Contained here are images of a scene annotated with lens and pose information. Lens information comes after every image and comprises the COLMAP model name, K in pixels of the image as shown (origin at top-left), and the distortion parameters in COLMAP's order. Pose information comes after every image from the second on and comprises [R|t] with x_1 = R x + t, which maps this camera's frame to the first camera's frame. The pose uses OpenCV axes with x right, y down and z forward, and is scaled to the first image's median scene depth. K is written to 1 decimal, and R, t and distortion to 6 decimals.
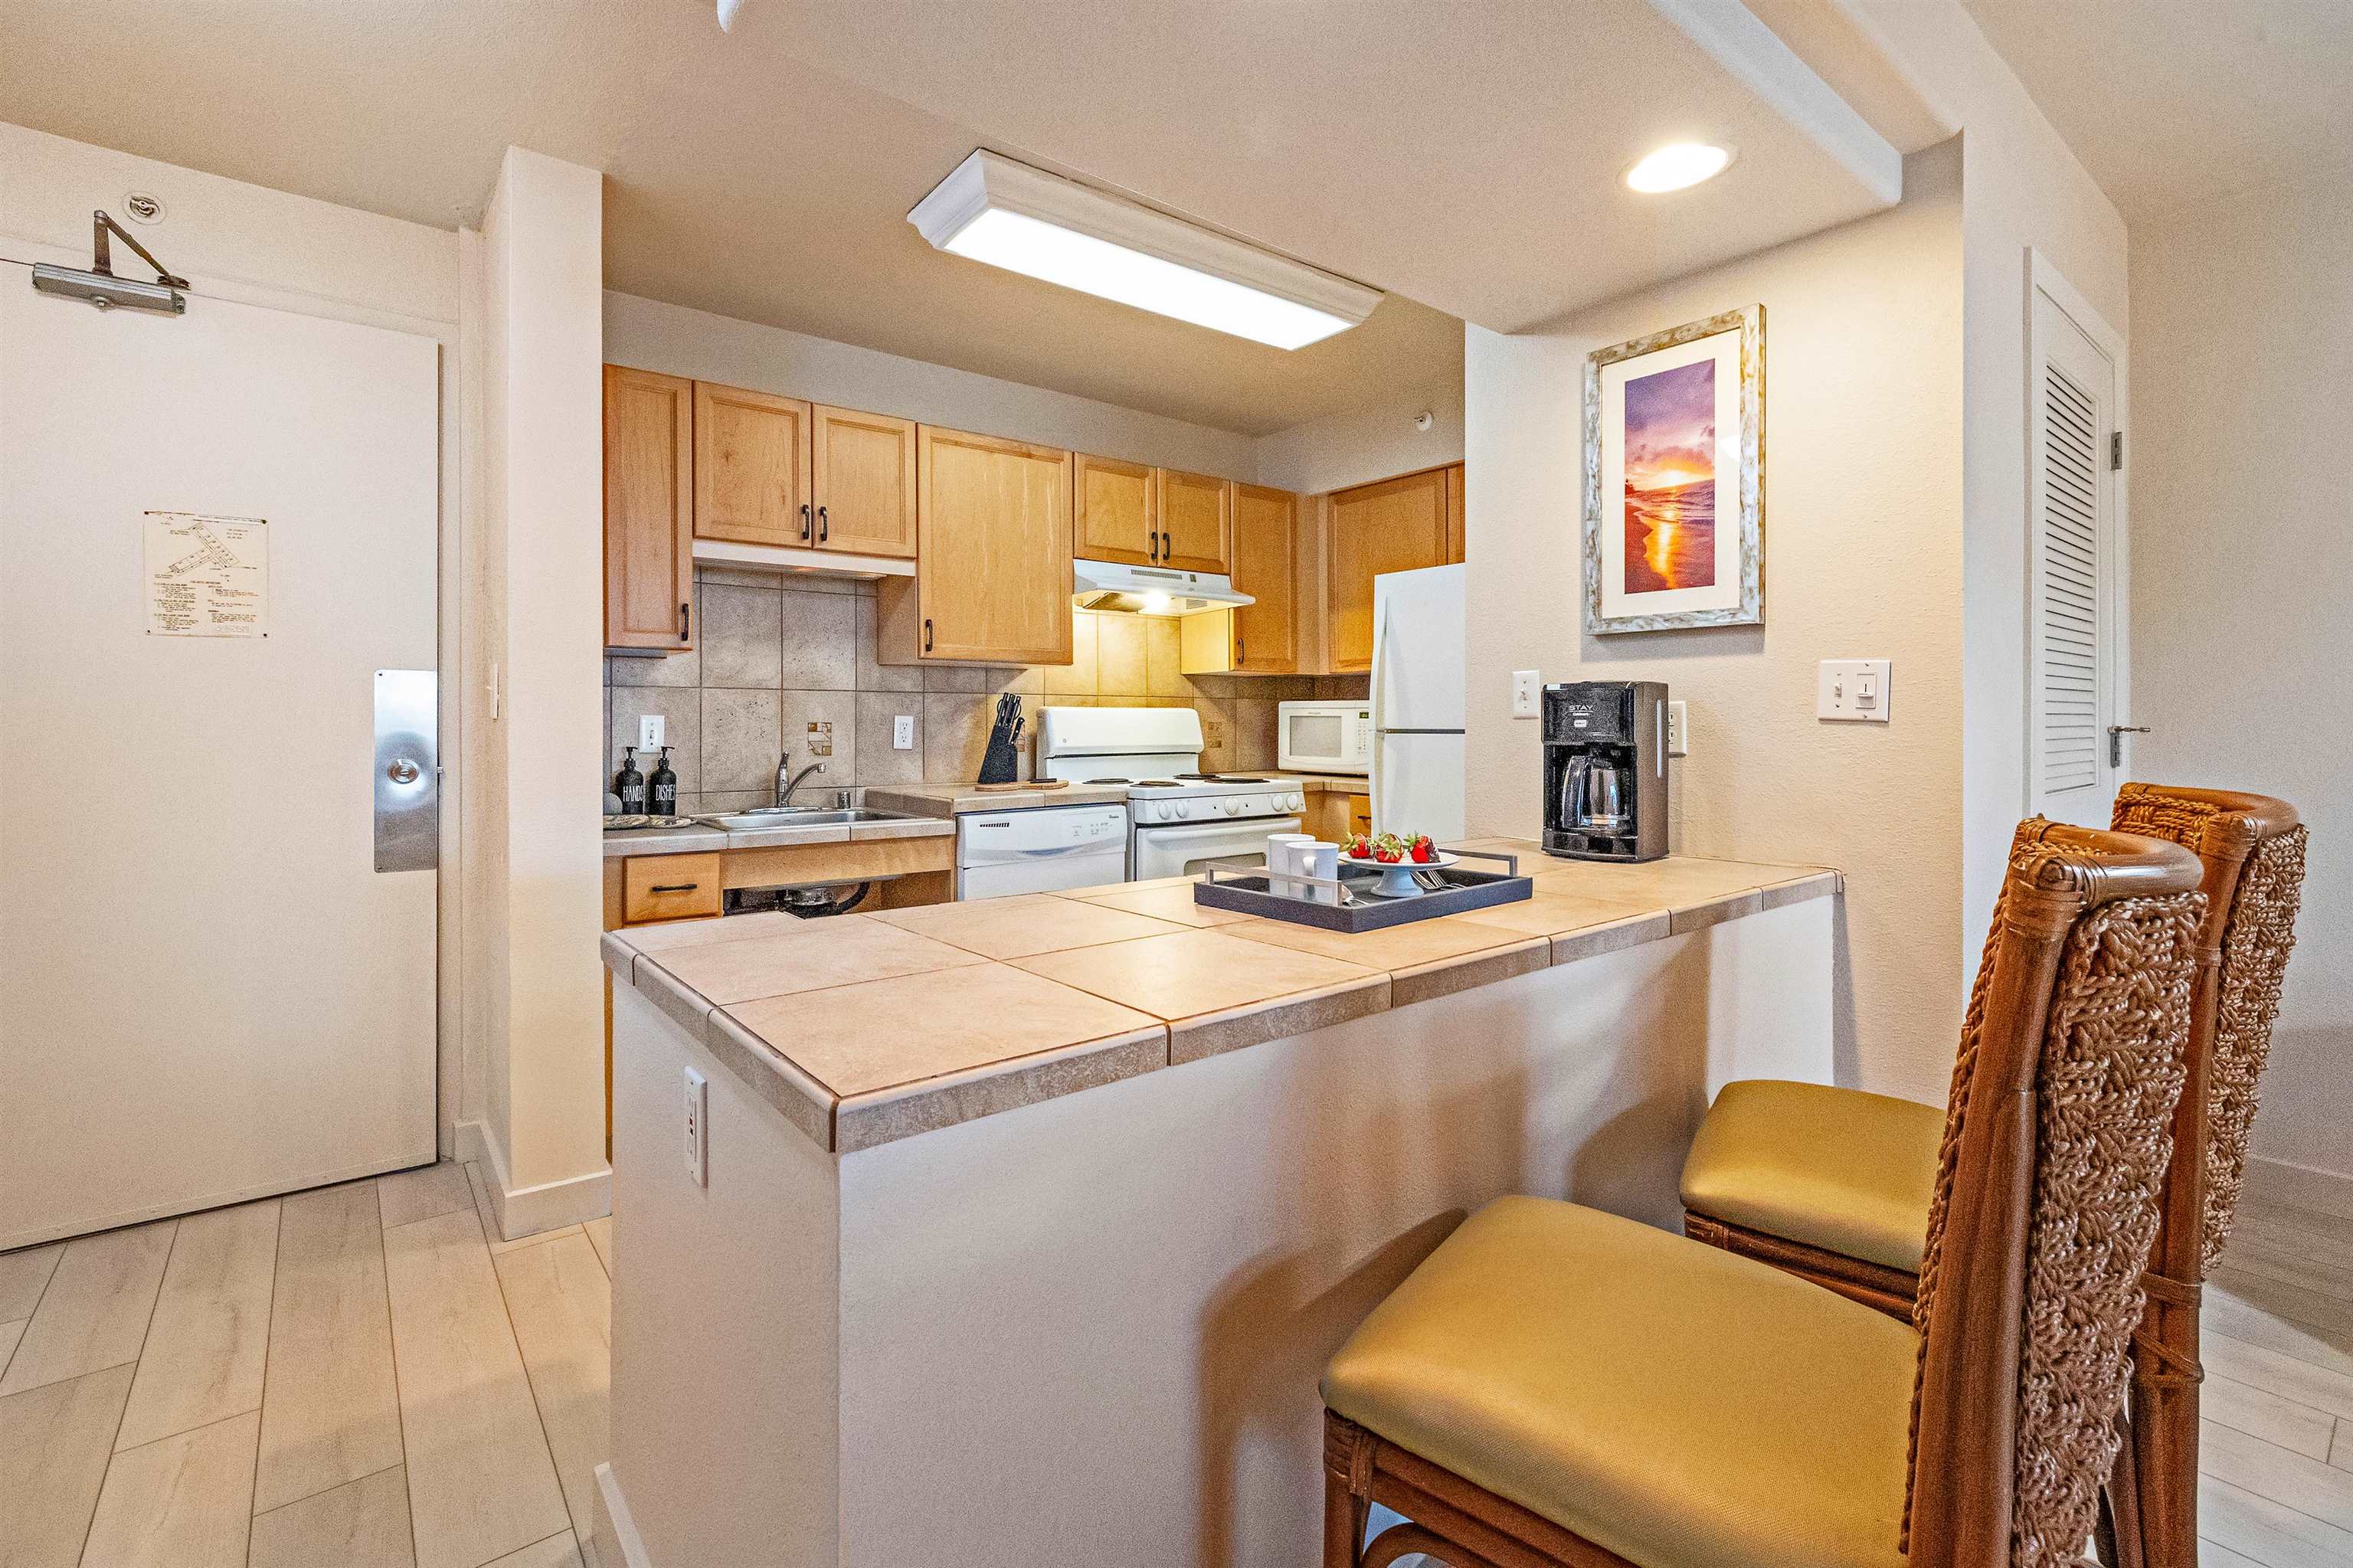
lens RADIAL K [[1050.2, 0, 1134.5], [0, 1050.2, 725.4], [0, 0, 1]] dist [0.007429, -0.000502]
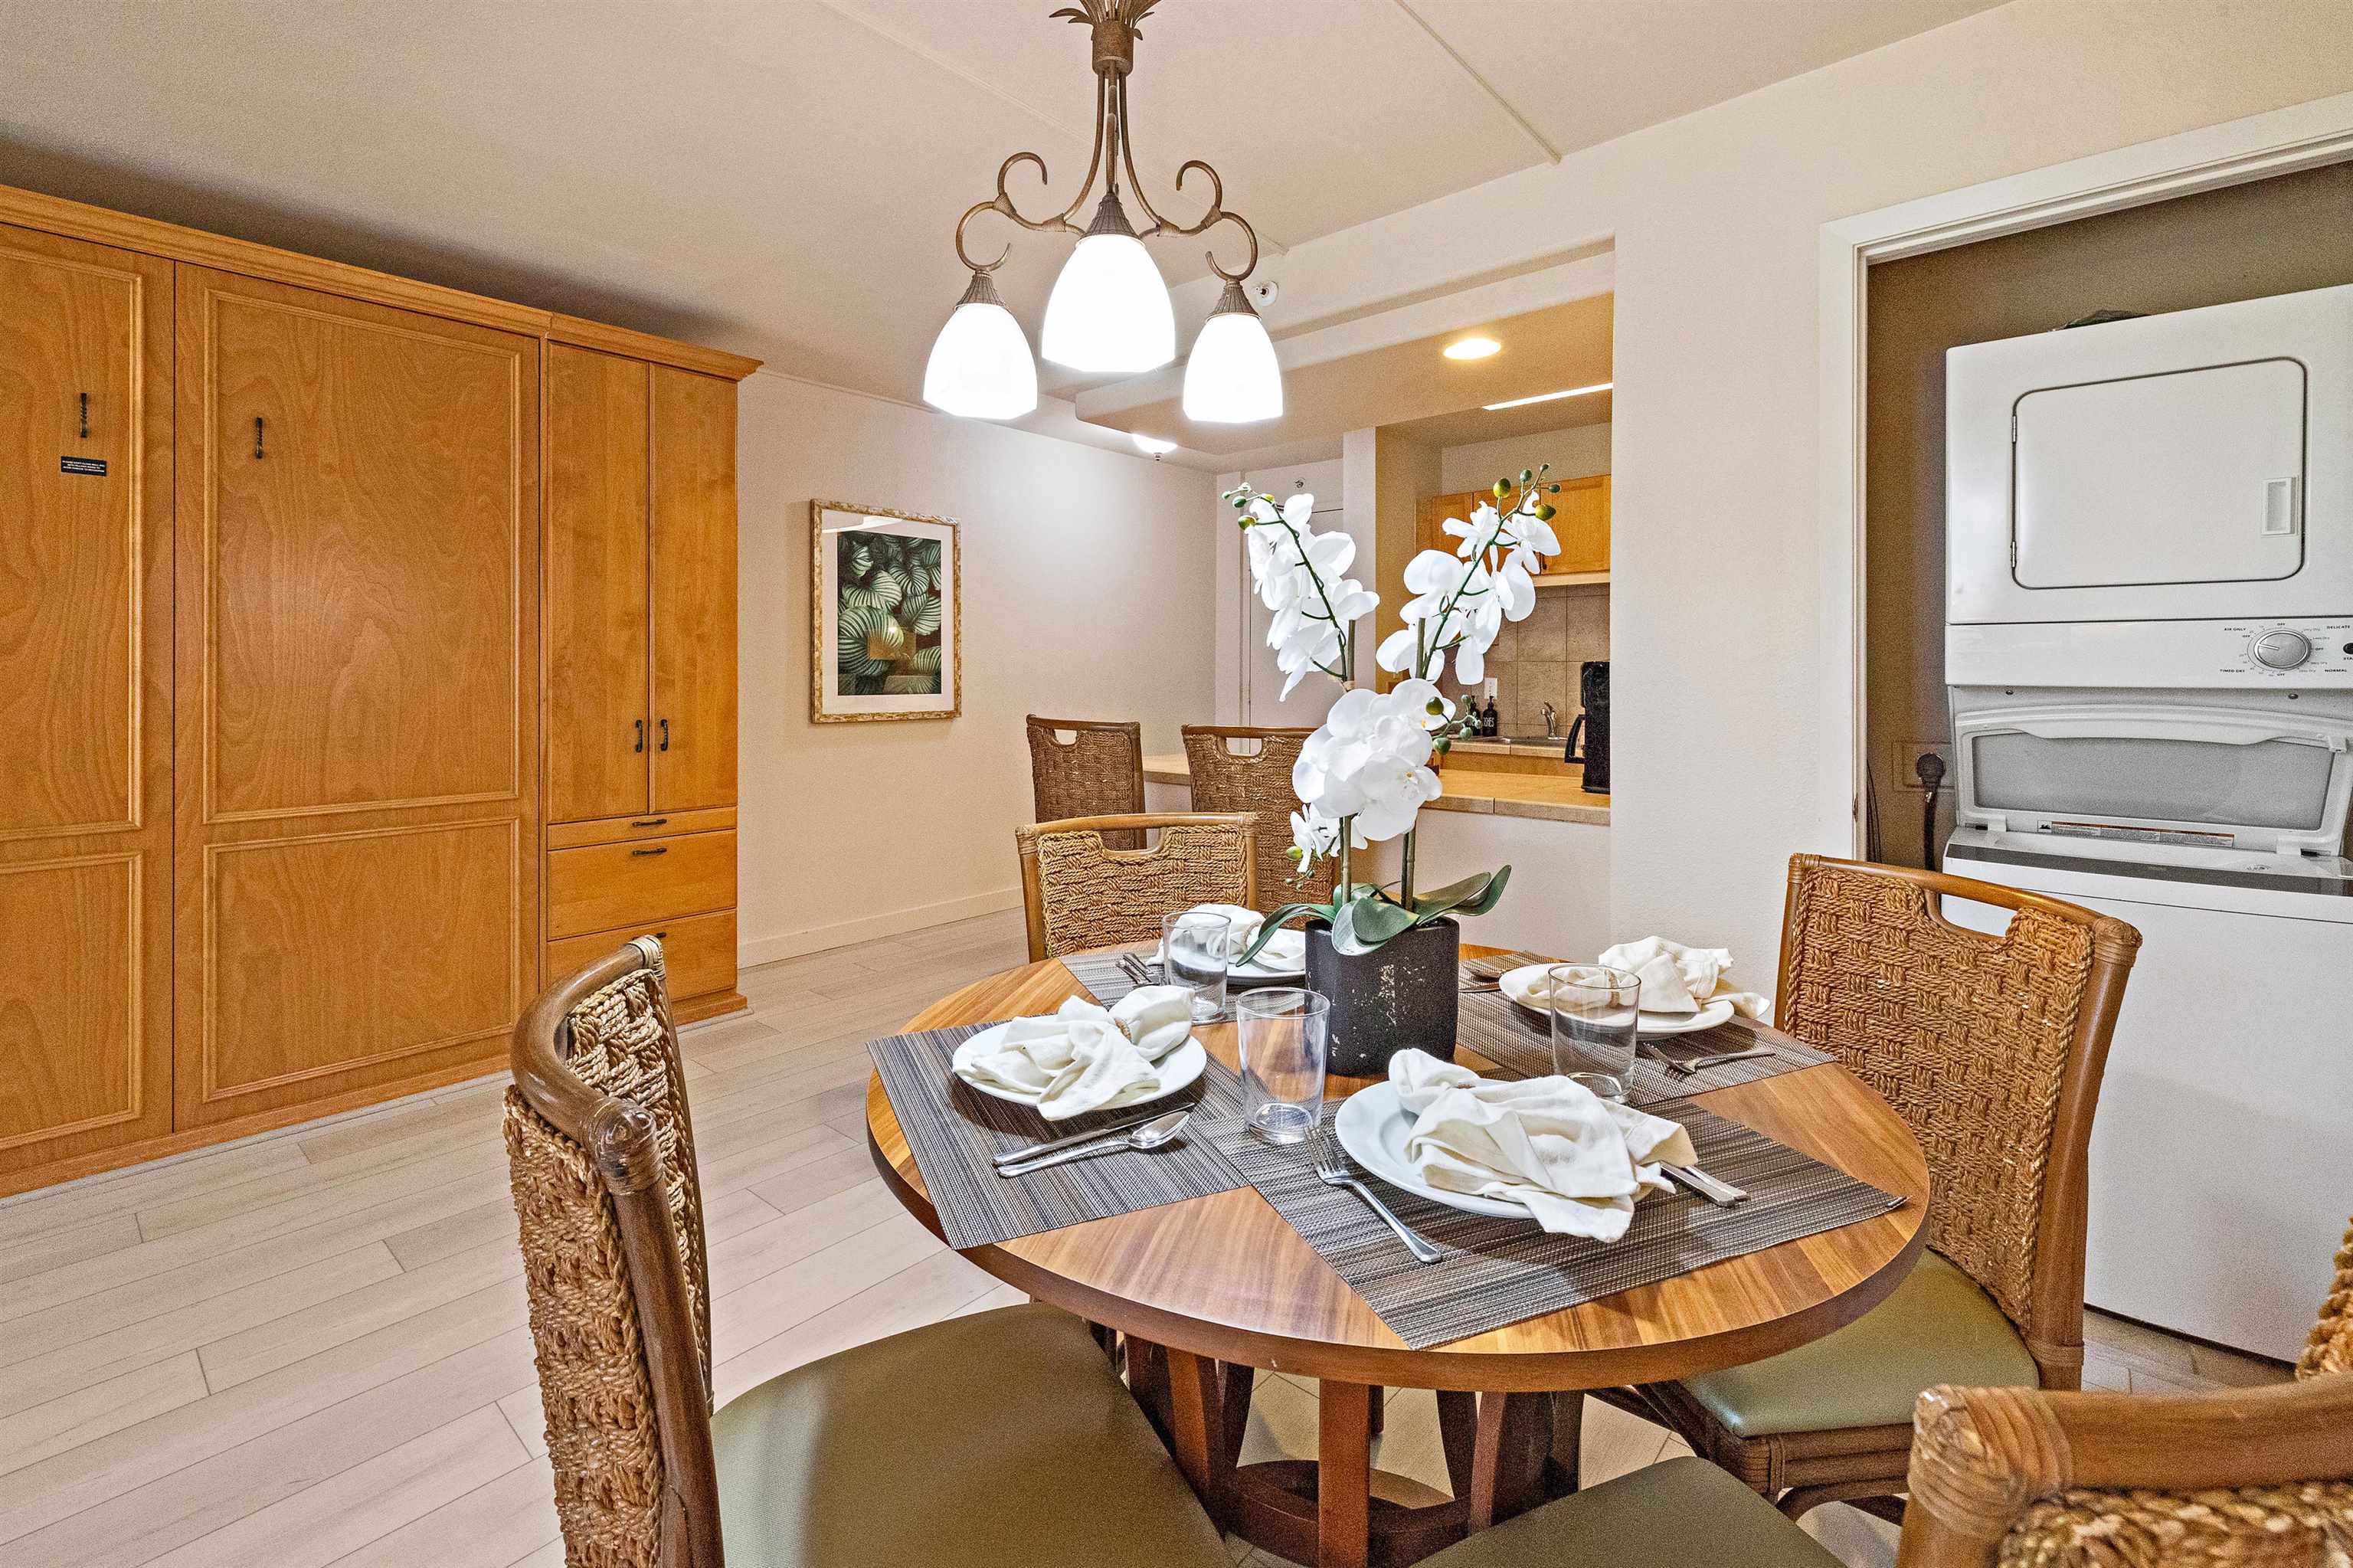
lens RADIAL K [[1050.2, 0, 1197.5], [0, 1050.2, 678.3], [0, 0, 1]] dist [0.007429, -0.000502]
pose [[0.190529, 0.006061, -0.981663, 1.170990], [-0.006365, 0.999968, 0.004938, -0.014637], [0.981661, 0.005307, 0.190561, 0.186749]]
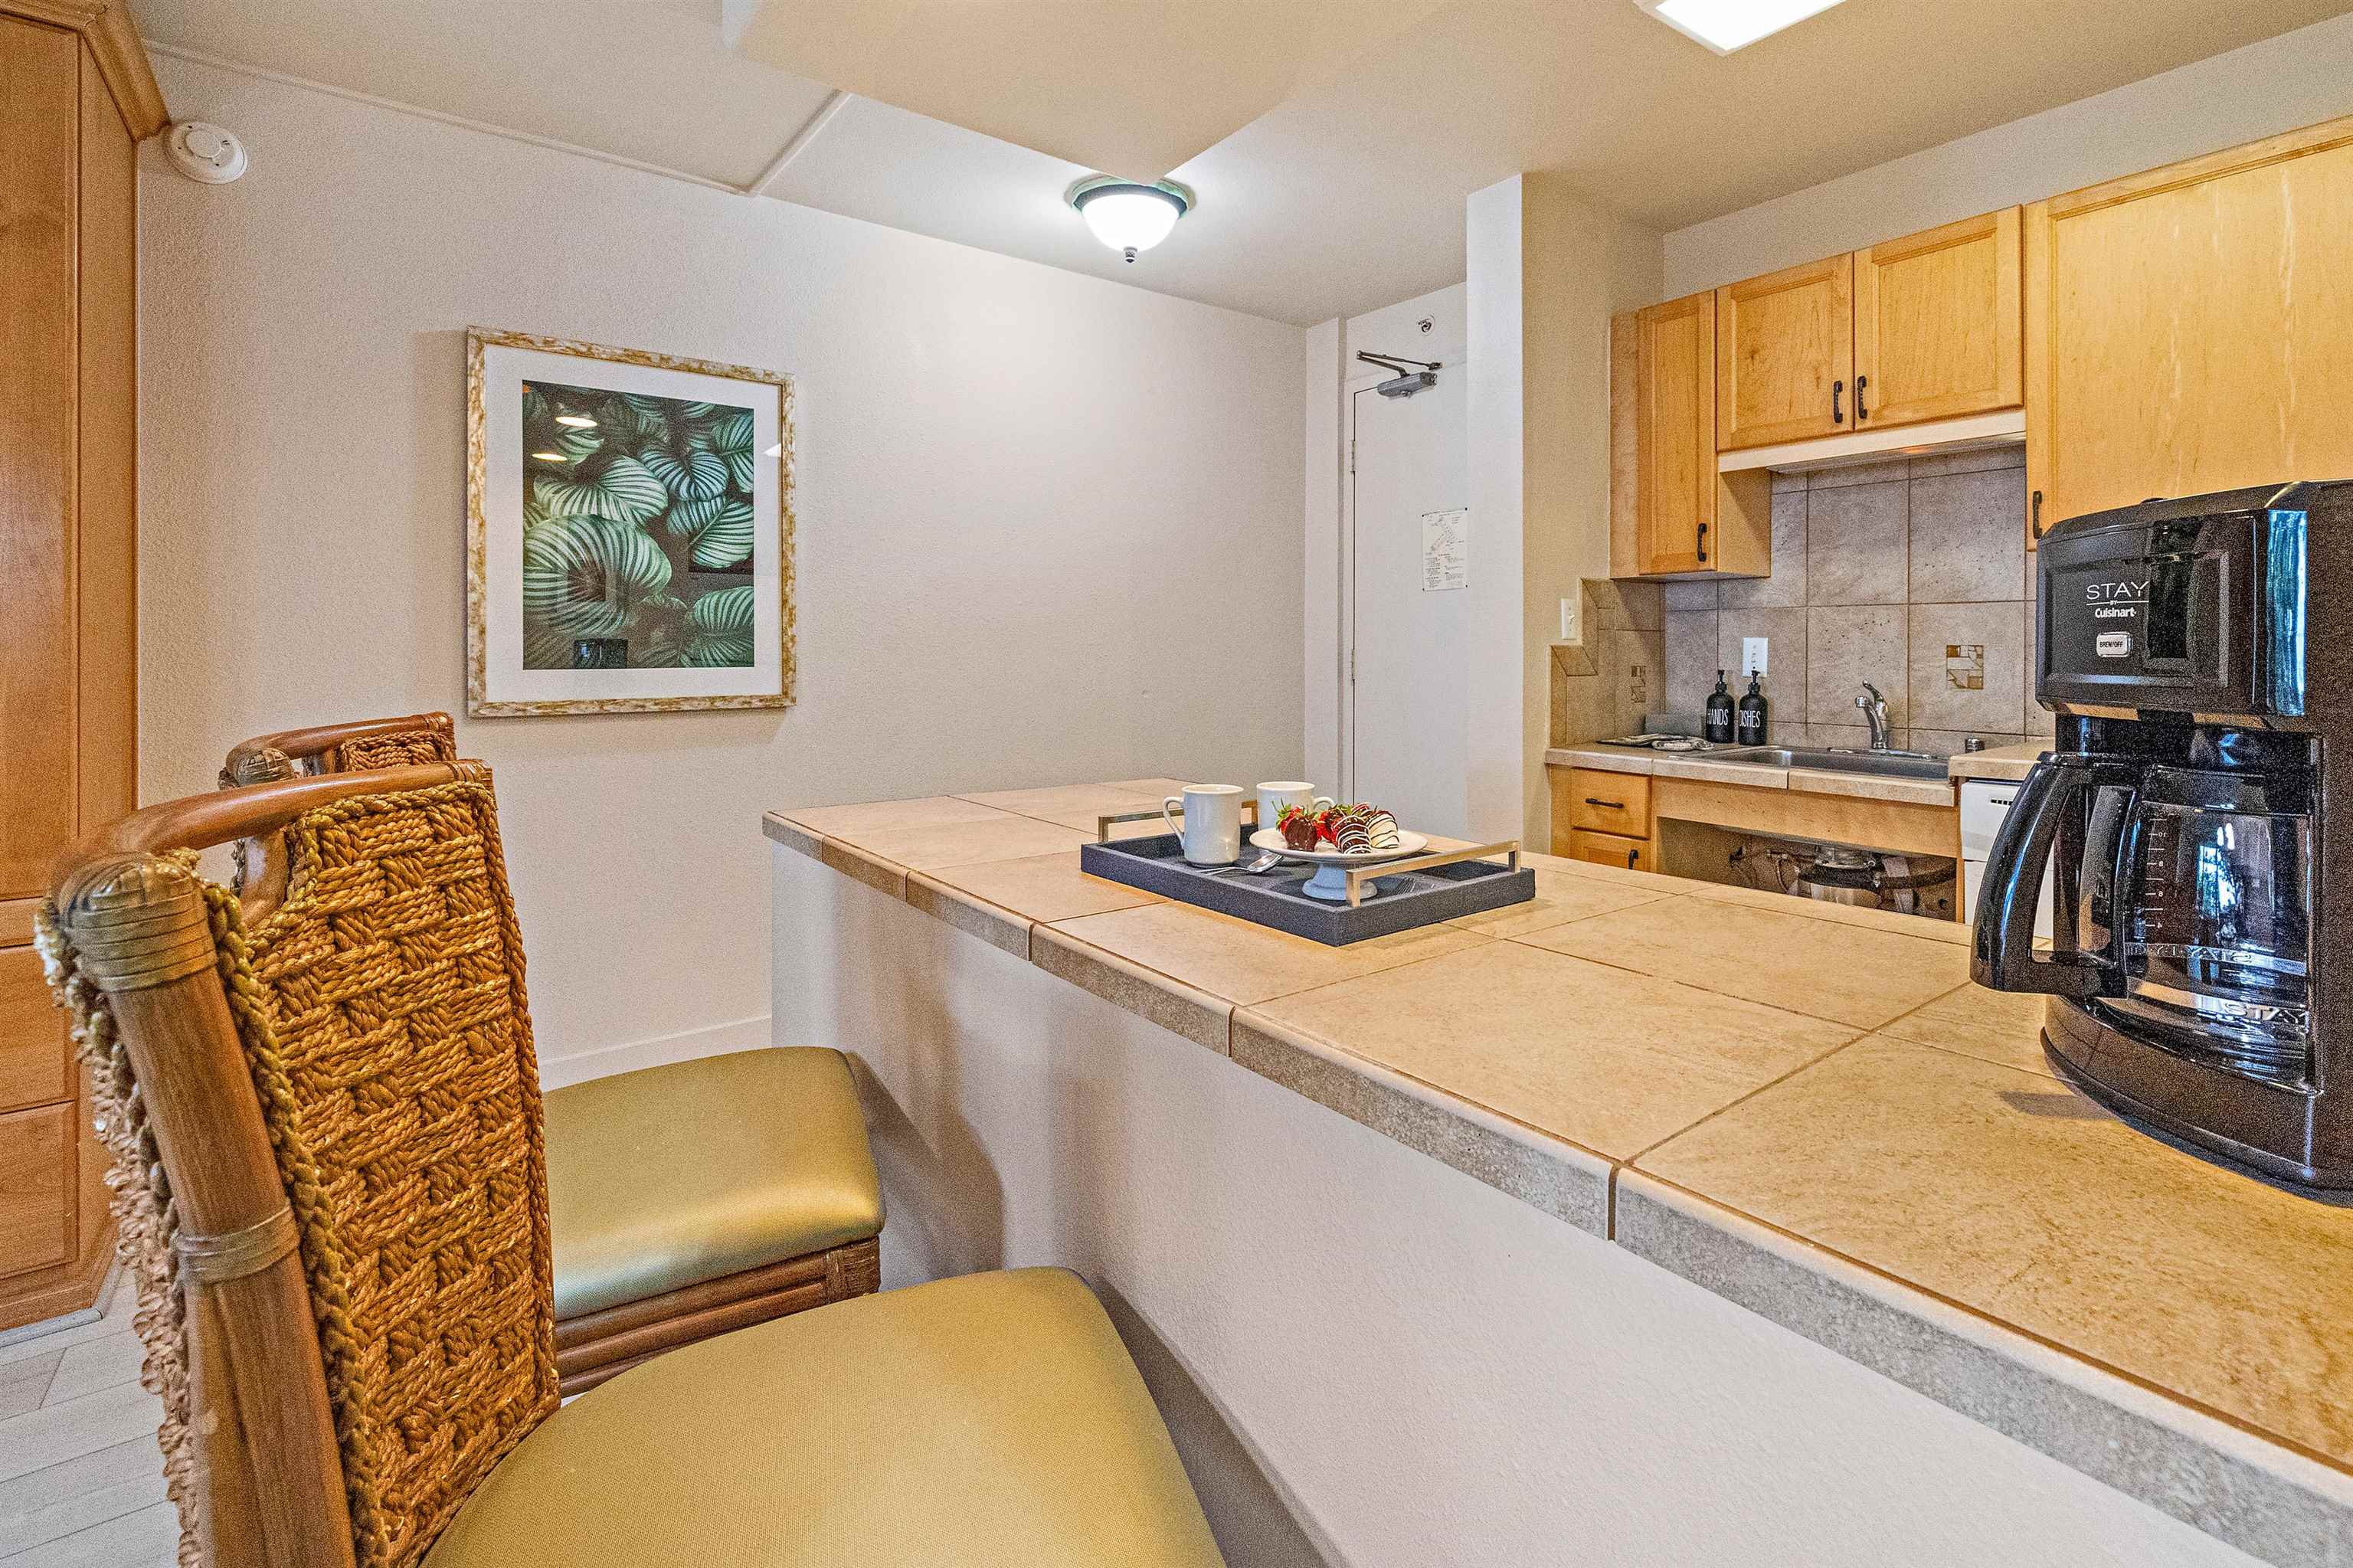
lens RADIAL K [[1097.4, 0, 1226.4], [0, 1097.4, 648.0], [0, 0, 1]] dist [-0.000924, -0.000079]
pose [[-0.001074, 0.000749, -0.999999, 0.545222], [-0.001874, 0.999998, 0.000751, -0.000267], [0.999998, 0.001875, -0.001072, 0.520587]]
